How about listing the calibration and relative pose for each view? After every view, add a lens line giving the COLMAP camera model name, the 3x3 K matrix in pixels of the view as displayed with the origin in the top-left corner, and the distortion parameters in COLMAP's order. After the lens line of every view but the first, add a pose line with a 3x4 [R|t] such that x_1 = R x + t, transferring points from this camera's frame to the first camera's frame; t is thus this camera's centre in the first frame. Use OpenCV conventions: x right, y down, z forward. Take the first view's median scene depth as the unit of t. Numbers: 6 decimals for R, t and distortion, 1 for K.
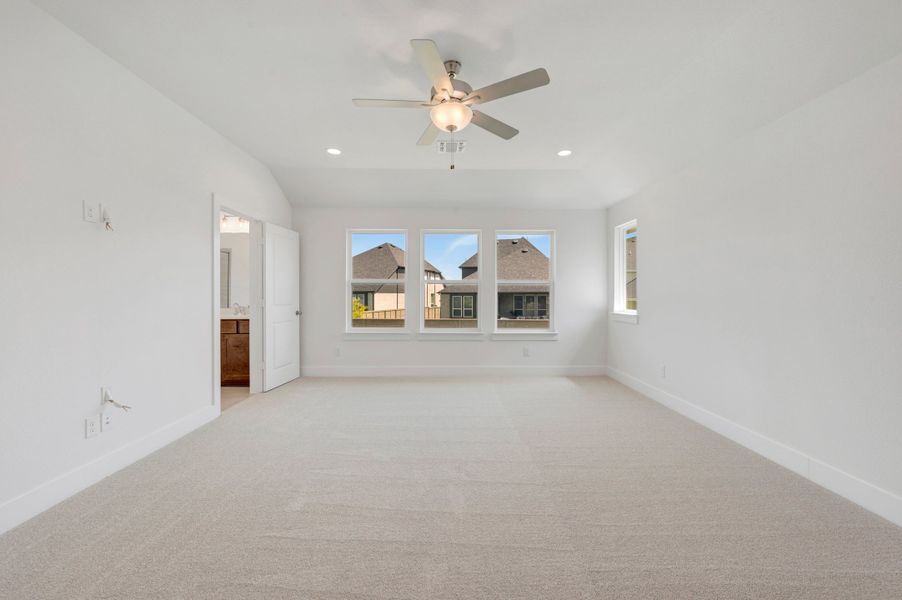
lens RADIAL K [[360.0, 0, 454.8], [0, 360.0, 298.2], [0, 0, 1]] dist [-0.000872, -0.000094]
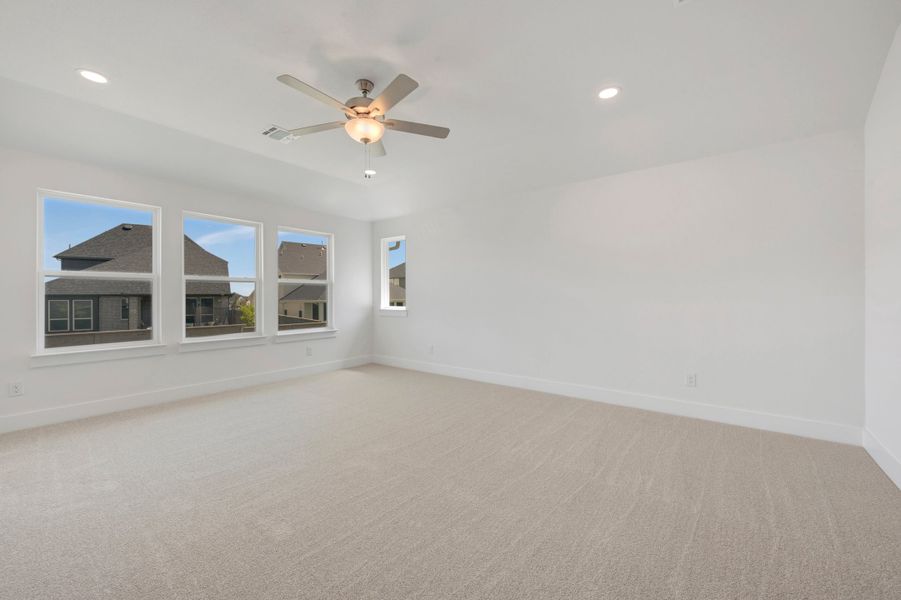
lens RADIAL K [[359.6, 0, 454.3], [0, 359.6, 298.2], [0, 0, 1]] dist [-0.000872, -0.000094]
pose [[0.617834, -0.005610, 0.786289, -0.342903], [0.011897, 0.999927, -0.002214, 0.007725], [-0.786219, 0.010723, 0.617856, 0.054398]]
